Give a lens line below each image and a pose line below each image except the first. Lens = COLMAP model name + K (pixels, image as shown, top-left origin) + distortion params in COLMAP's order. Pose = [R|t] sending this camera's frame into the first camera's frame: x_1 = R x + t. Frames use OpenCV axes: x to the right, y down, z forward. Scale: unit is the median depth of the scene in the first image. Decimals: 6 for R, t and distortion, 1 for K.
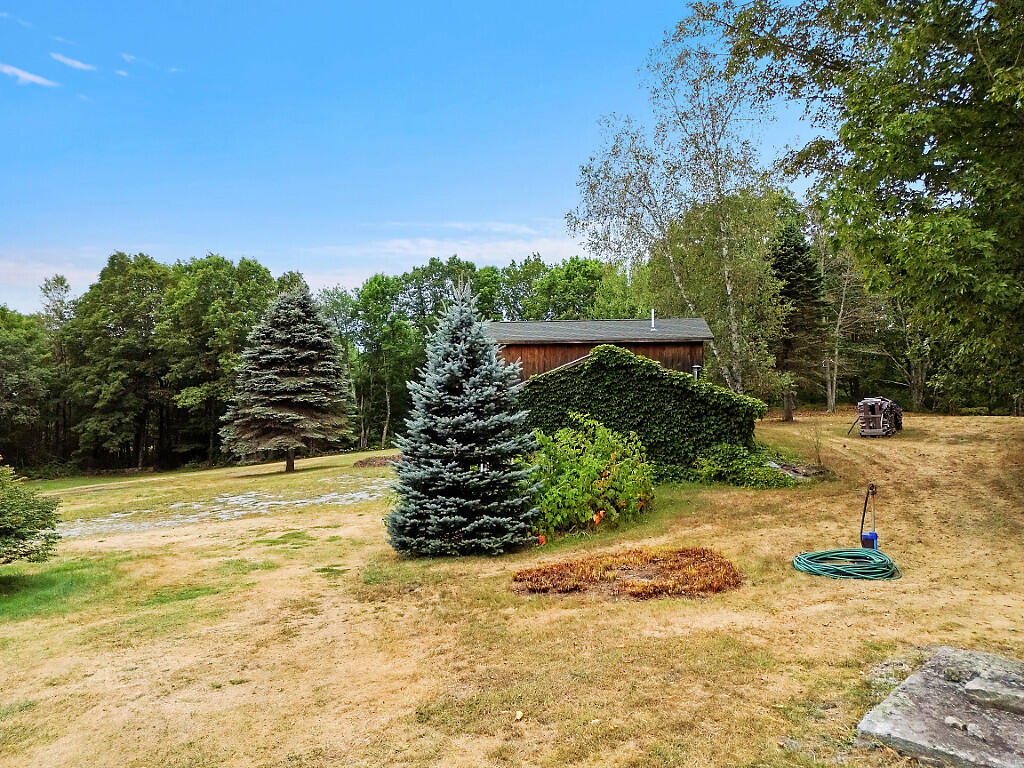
lens RADIAL K [[717.2, 0, 512.0], [0, 717.2, 384.0], [0, 0, 1]] dist [0.029075, -0.000798]
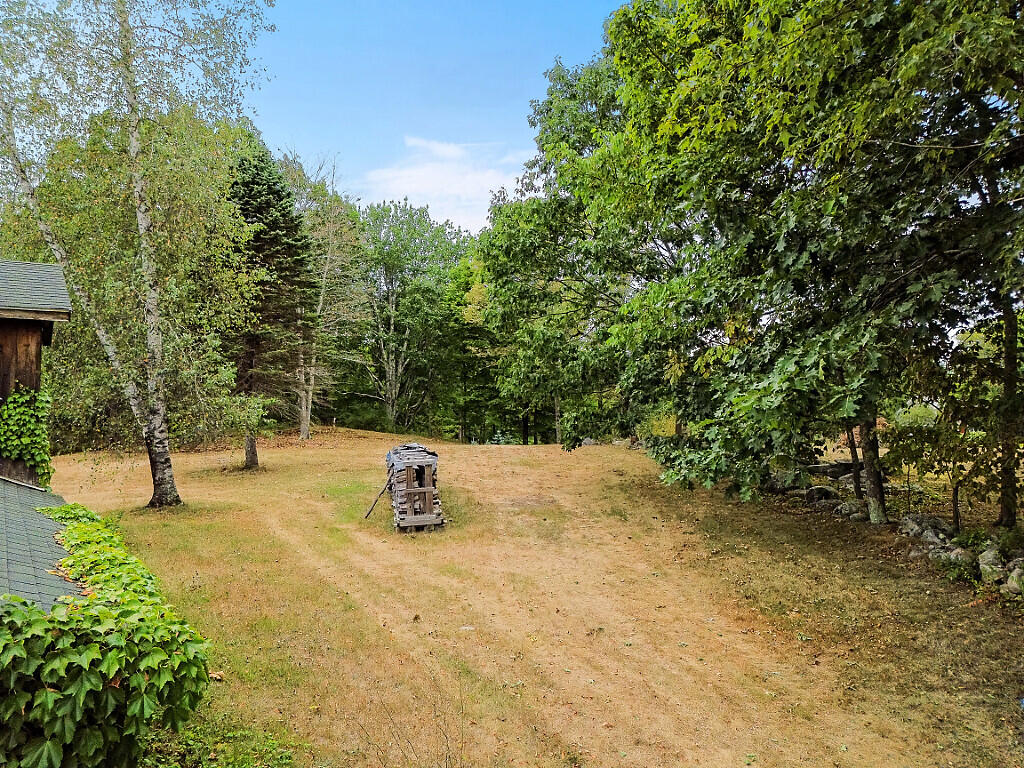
lens RADIAL K [[717.2, 0, 512.0], [0, 717.2, 384.0], [0, 0, 1]] dist [0.029075, -0.000798]
pose [[0.746299, 0.023933, 0.665180, 0.163926], [-0.023816, 0.999674, -0.009248, -0.023716], [-0.665184, -0.008940, 0.746626, 0.463092]]
